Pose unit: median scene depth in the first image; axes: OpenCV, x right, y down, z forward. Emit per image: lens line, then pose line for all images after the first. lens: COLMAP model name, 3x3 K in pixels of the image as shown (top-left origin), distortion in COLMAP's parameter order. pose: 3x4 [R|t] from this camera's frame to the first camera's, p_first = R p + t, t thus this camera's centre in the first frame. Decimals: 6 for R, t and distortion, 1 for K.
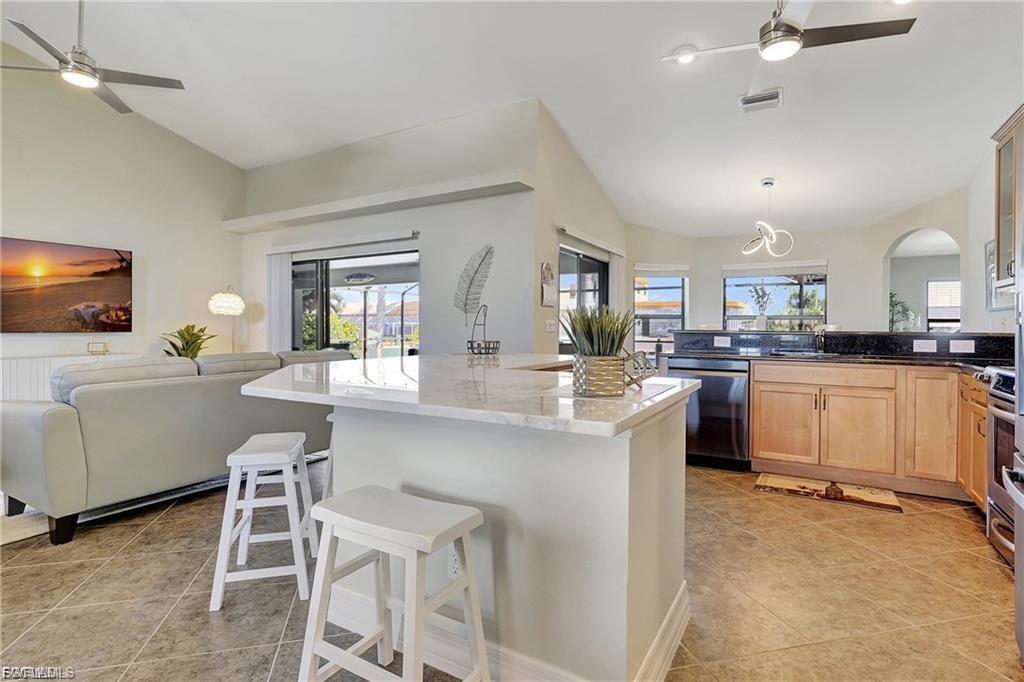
lens RADIAL K [[501.2, 0, 520.7], [0, 501.2, 328.5], [0, 0, 1]] dist [0.002306, 0.001211]
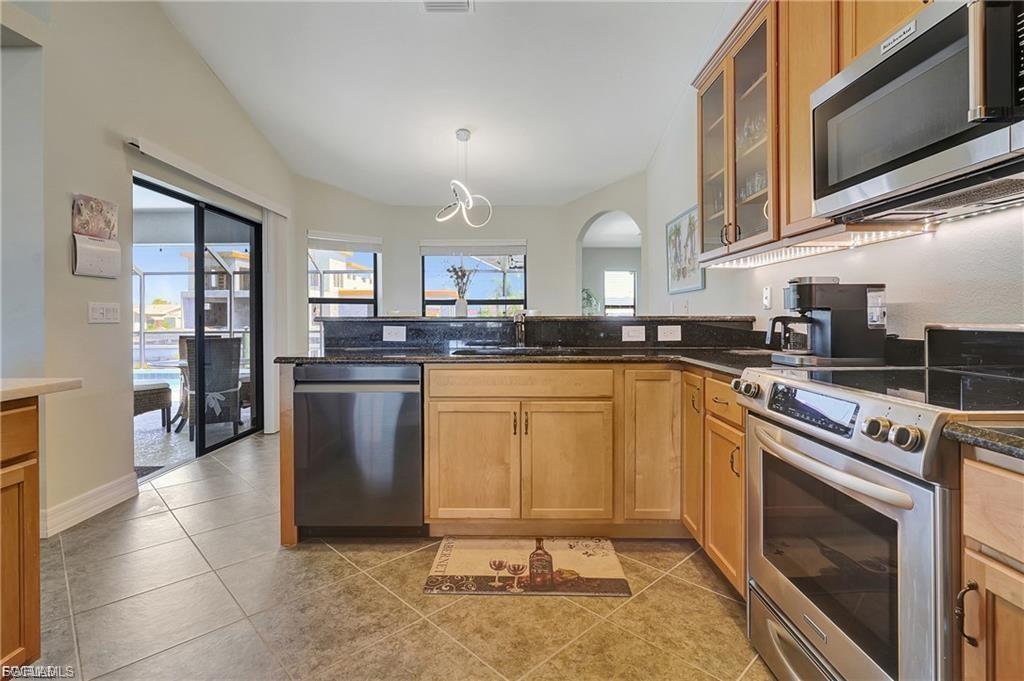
lens RADIAL K [[489.0, 0, 509.8], [0, 489.0, 315.9], [0, 0, 1]] dist [0.000675, 0.000433]
pose [[0.870122, -0.009004, 0.492753, 0.268295], [0.010253, 0.999947, 0.000167, 0.004972], [-0.492729, 0.004907, 0.870169, 0.446227]]
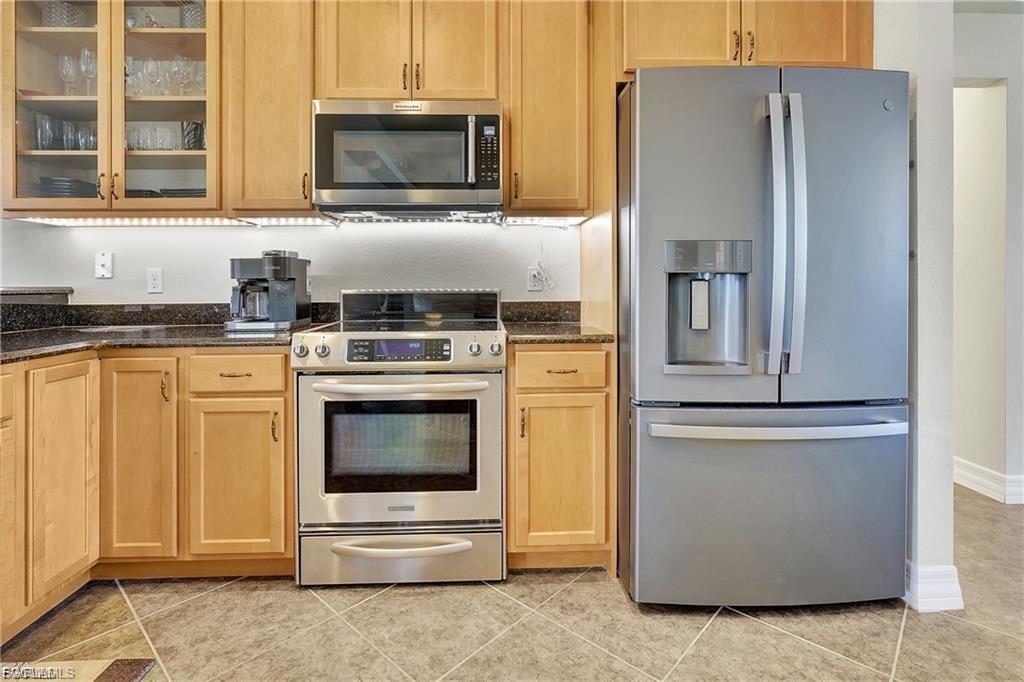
lens RADIAL K [[507.9, 0, 501.2], [0, 507.9, 282.2], [0, 0, 1]] dist [-0.000772, -0.000478]
pose [[-0.525718, -0.000892, 0.850659, 0.146138], [0.002733, 0.999993, 0.002738, 0.004057], [-0.850655, 0.003764, -0.525711, 0.821889]]
